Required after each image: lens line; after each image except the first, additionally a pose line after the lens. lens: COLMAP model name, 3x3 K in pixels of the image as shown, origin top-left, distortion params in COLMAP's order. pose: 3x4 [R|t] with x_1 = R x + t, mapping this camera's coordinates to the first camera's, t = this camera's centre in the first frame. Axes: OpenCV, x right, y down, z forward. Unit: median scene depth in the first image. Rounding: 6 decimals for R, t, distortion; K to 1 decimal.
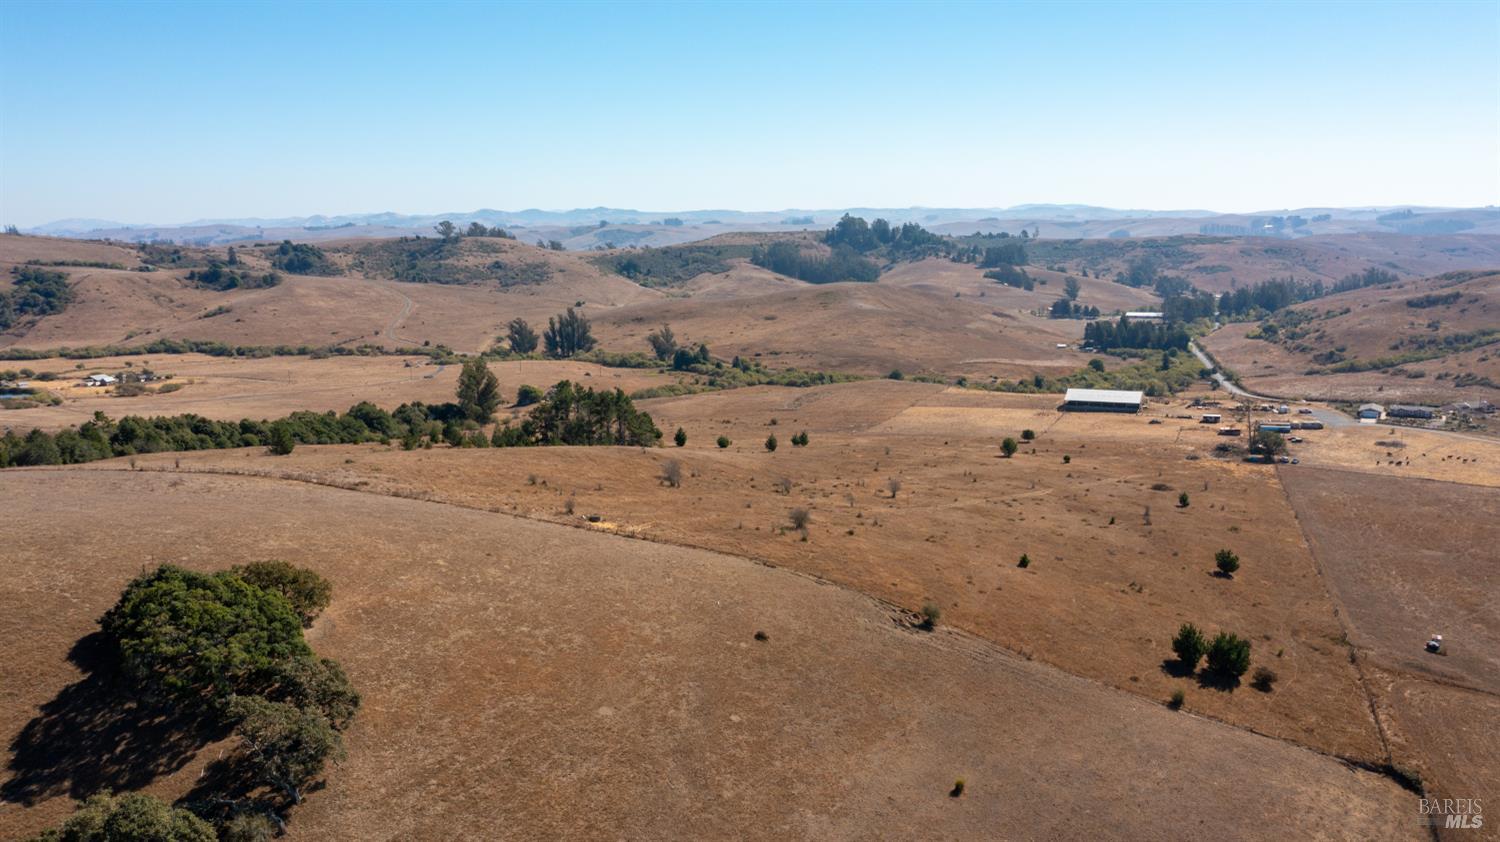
lens RADIAL K [[1174.3, 0, 750.0], [0, 1174.3, 421.0], [0, 0, 1]] dist [-0.017558, 0.000647]
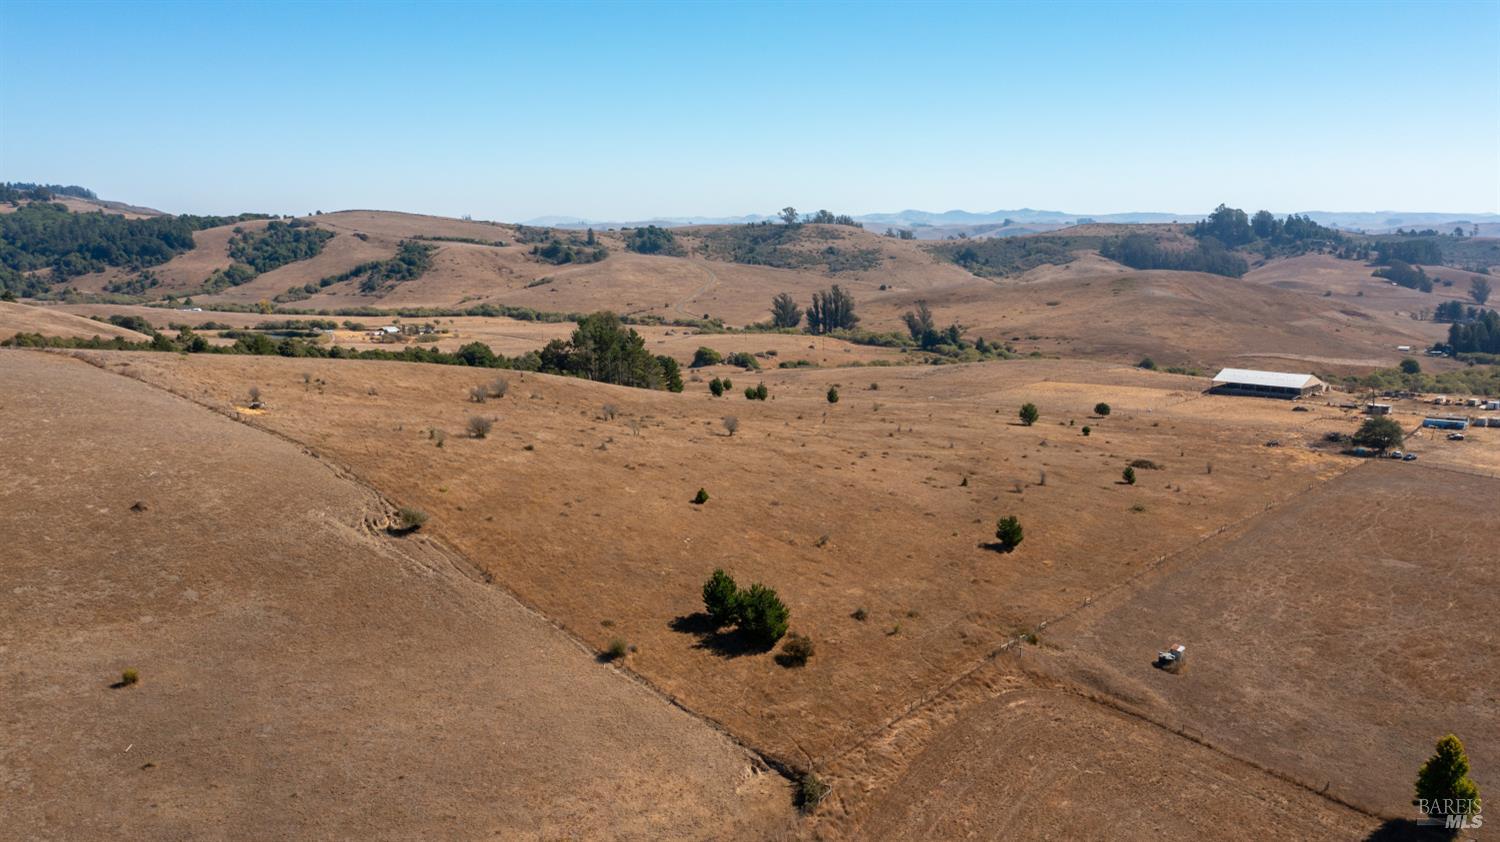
lens RADIAL K [[1174.3, 0, 750.0], [0, 1174.3, 421.0], [0, 0, 1]] dist [-0.017558, 0.000647]
pose [[0.936472, 0.067162, -0.344253, 0.104183], [-0.067913, 0.997642, 0.009890, 0.010507], [0.344105, 0.014118, 0.938825, 0.043833]]
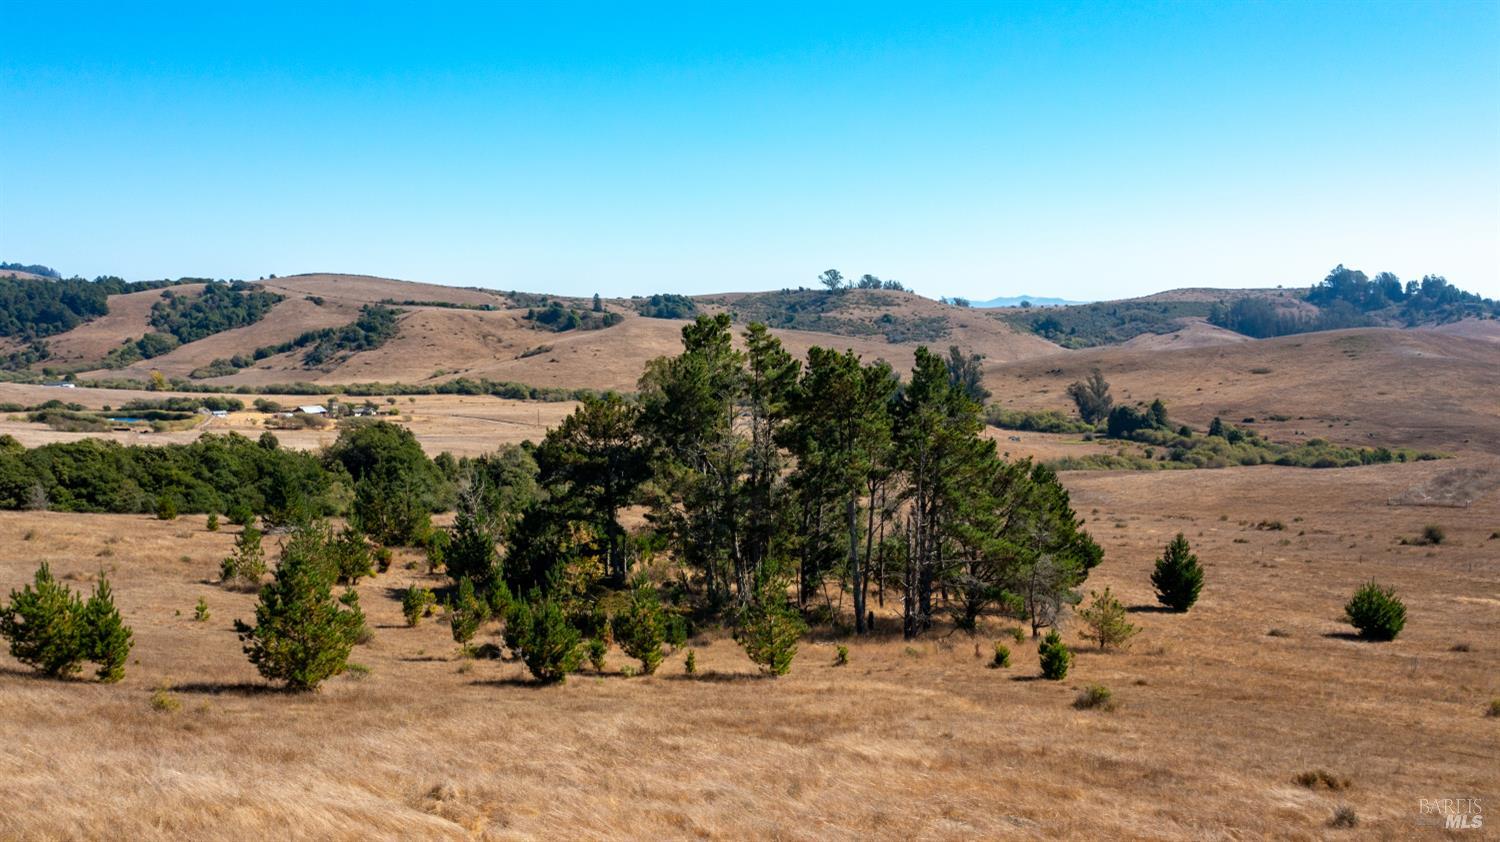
lens RADIAL K [[1174.3, 0, 750.0], [0, 1174.3, 421.0], [0, 0, 1]] dist [-0.017558, 0.000647]
pose [[0.938095, 0.037383, -0.344354, -0.021379], [-0.063731, 0.995815, -0.065512, 0.001038], [0.340464, 0.083402, 0.936551, 0.257509]]
